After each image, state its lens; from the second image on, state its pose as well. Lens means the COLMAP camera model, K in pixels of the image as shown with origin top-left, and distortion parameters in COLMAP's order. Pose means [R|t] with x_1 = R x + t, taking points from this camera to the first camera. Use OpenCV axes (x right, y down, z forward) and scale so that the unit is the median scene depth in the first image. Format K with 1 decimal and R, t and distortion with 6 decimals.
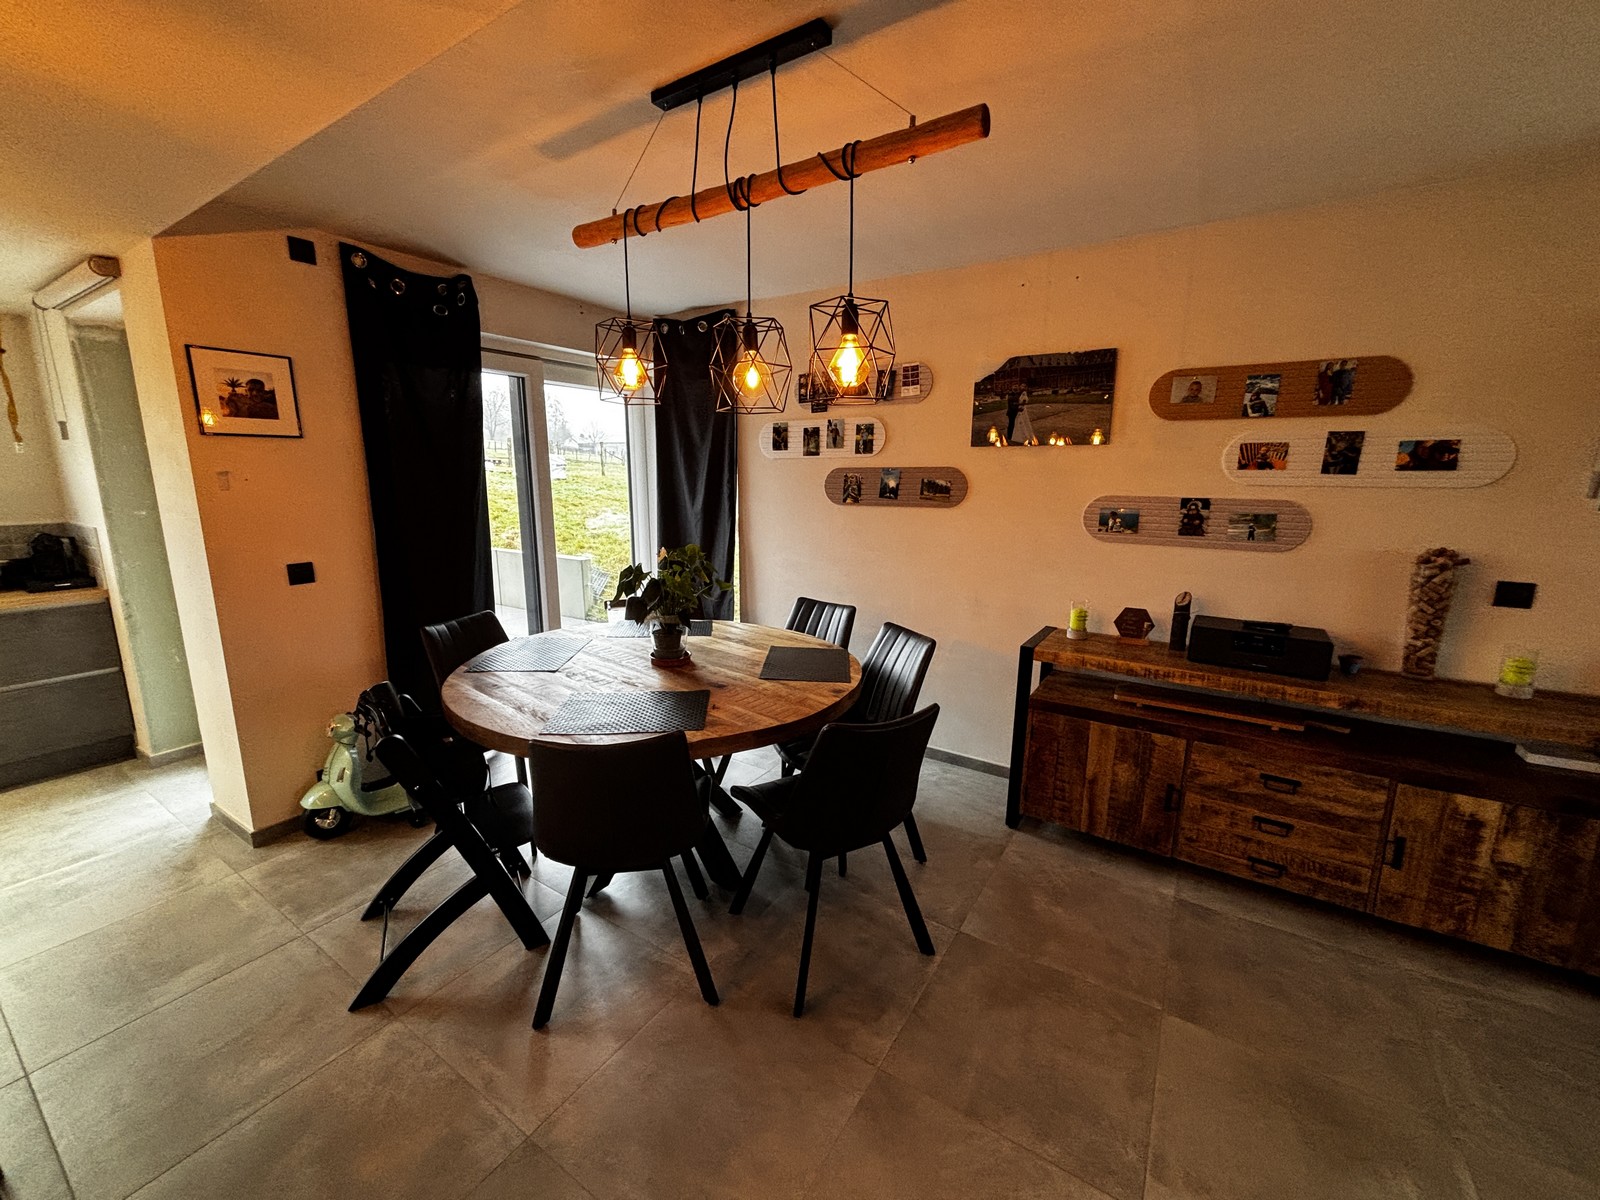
lens RADIAL K [[640.2, 0, 798.5], [0, 640.2, 595.3], [0, 0, 1]] dist [-0.000009, -0.000062]
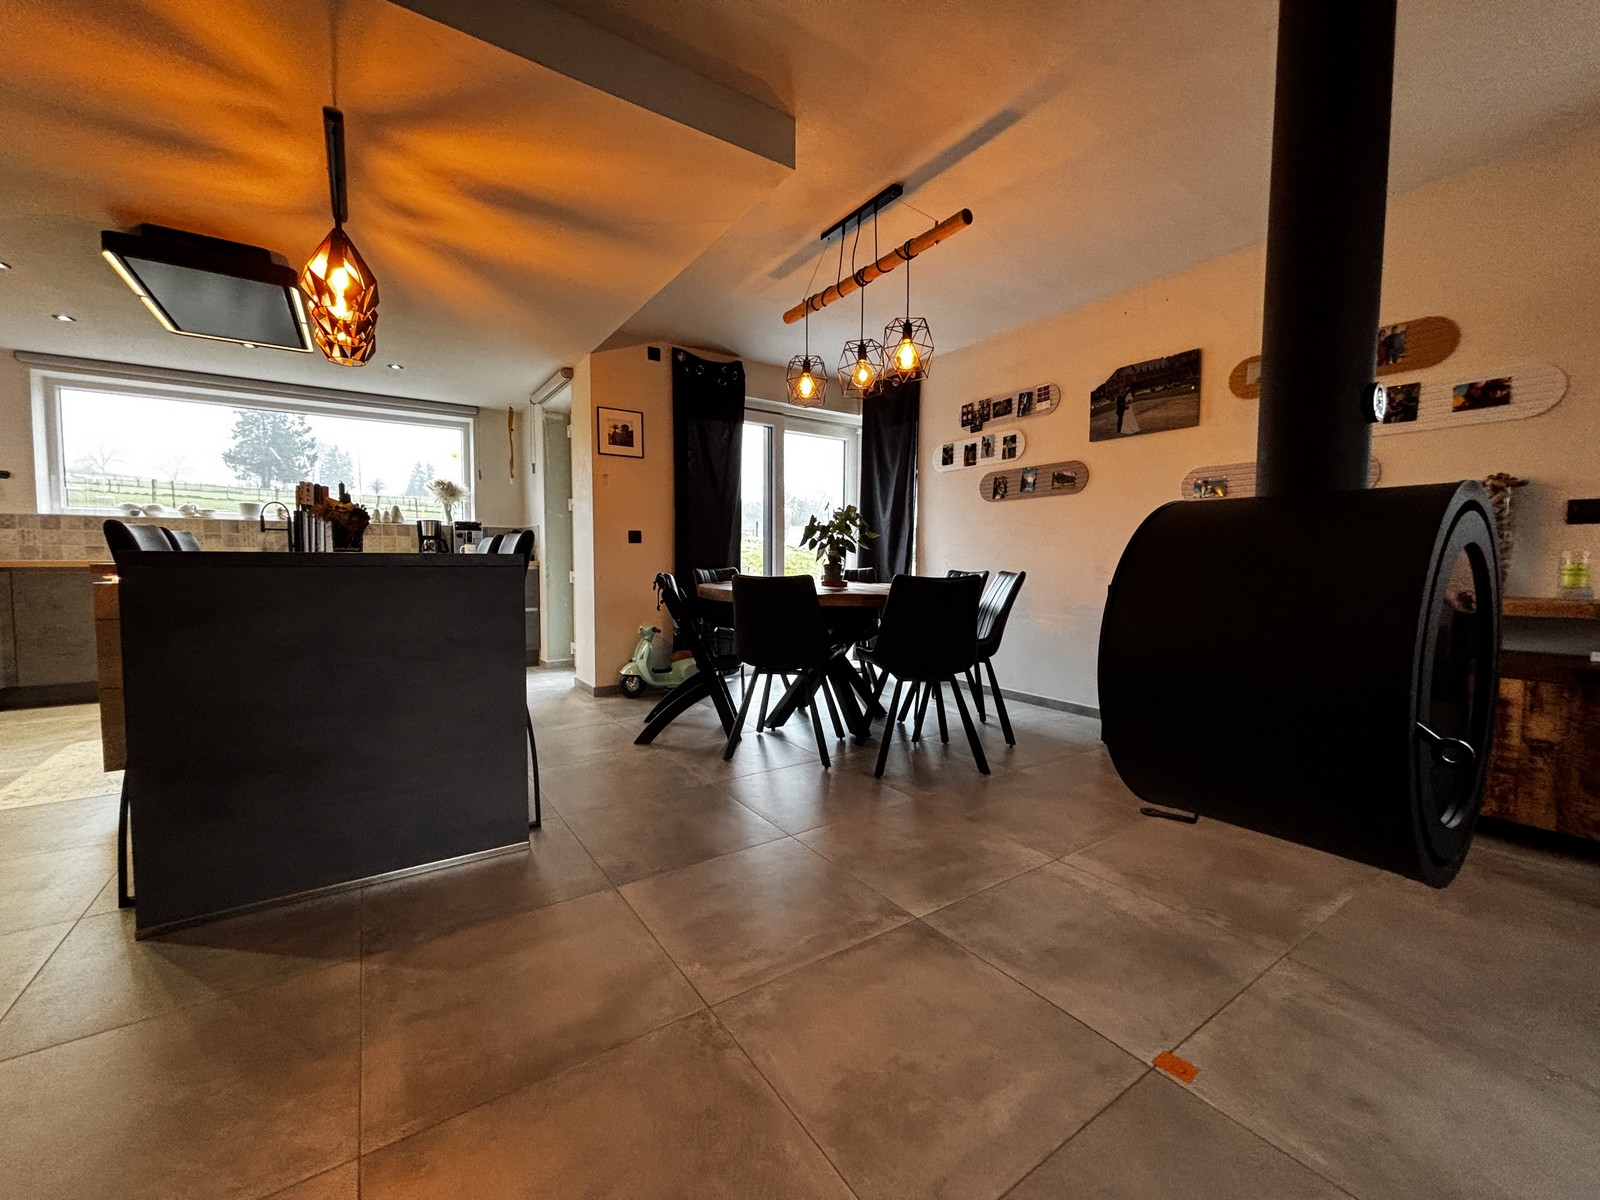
lens RADIAL K [[640.2, 0, 798.5], [0, 640.2, 595.3], [0, 0, 1]] dist [-0.000009, -0.000062]
pose [[0.921596, 0.020229, -0.387624, 0.277358], [-0.071994, 0.990221, -0.119492, 0.290917], [0.381417, 0.138030, 0.914040, -0.354593]]
